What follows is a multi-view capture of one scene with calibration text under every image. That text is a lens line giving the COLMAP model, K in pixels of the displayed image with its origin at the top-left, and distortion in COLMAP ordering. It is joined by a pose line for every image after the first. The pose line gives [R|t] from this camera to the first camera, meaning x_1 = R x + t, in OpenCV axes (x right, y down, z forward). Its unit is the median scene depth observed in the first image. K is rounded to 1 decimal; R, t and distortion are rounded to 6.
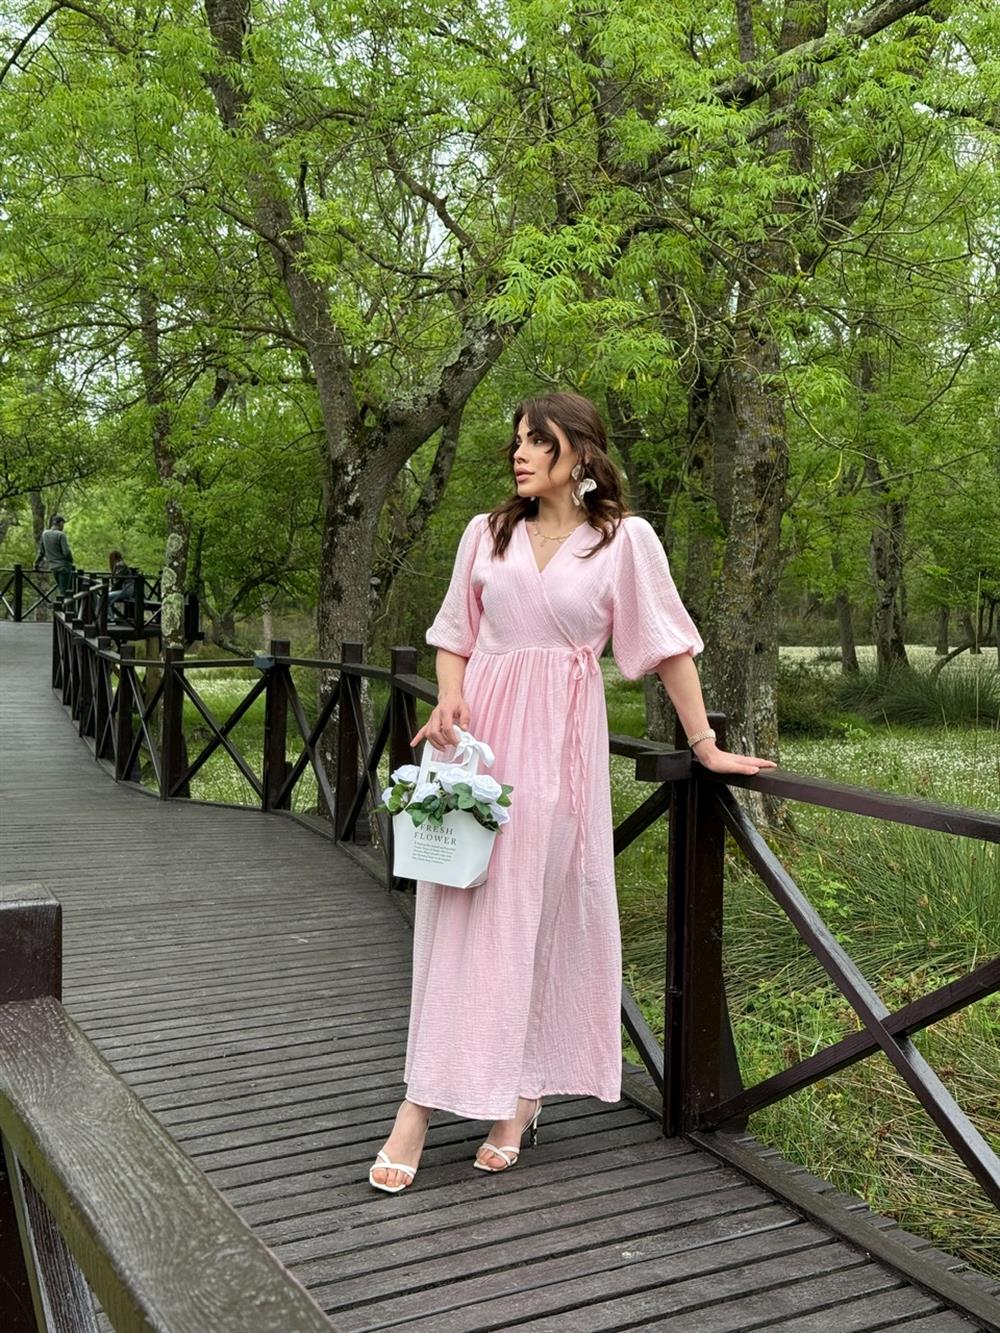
lens RADIAL K [[1775.8, 0, 500.0], [0, 1775.8, 666.5], [0, 0, 1]] dist [0.140463, -0.302709]
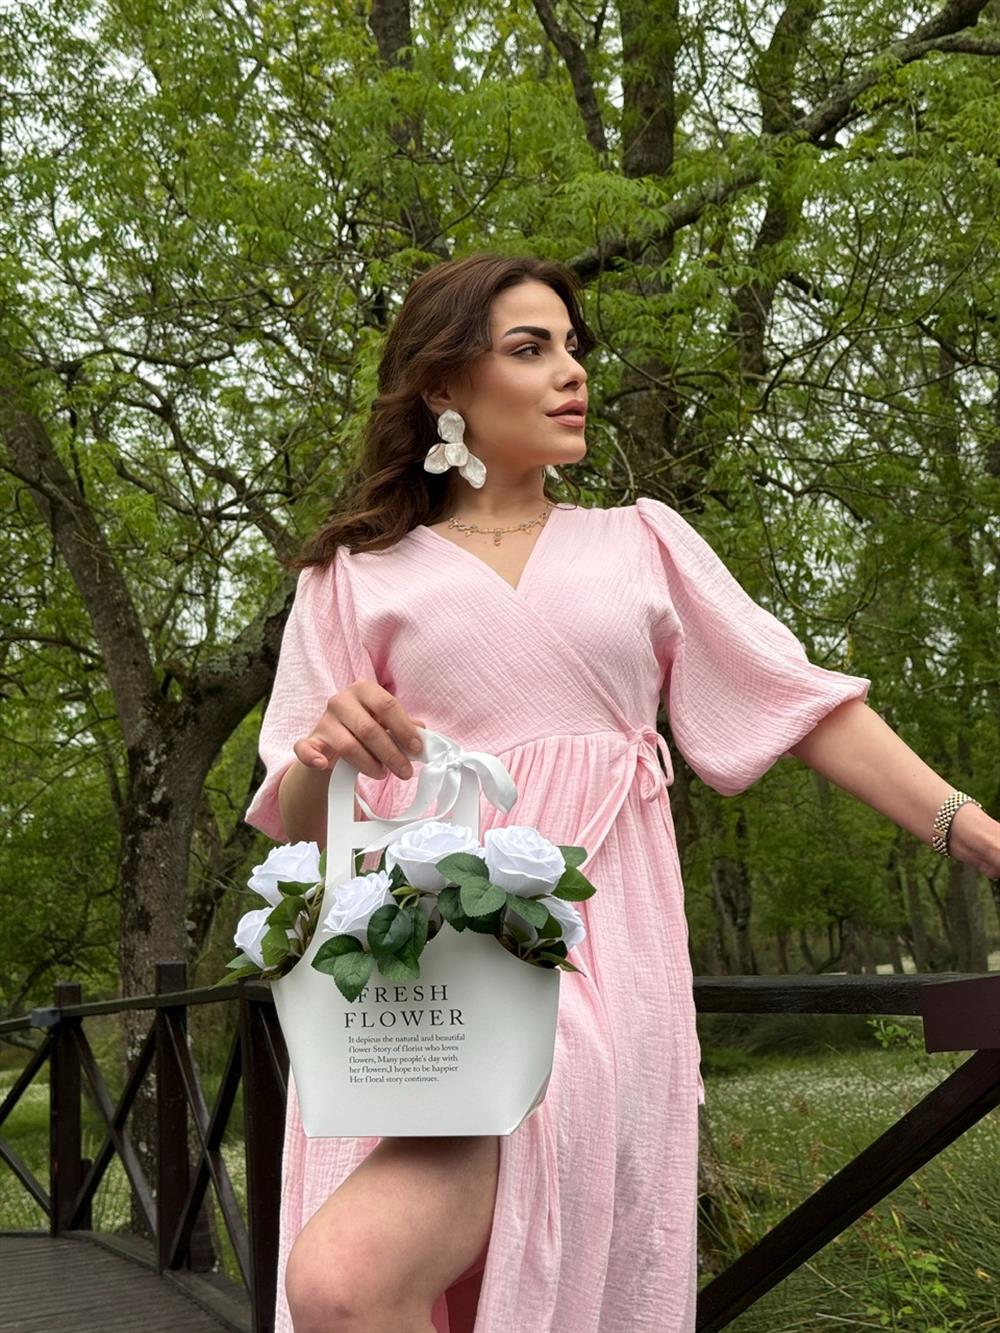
lens RADIAL K [[1775.8, 0, 500.0], [0, 1775.8, 666.5], [0, 0, 1]] dist [0.140463, -0.302709]
pose [[0.990213, -0.083843, 0.111575, -0.019611], [0.107519, 0.967981, -0.226833, 0.043707], [-0.088985, 0.236609, 0.967521, 0.249113]]
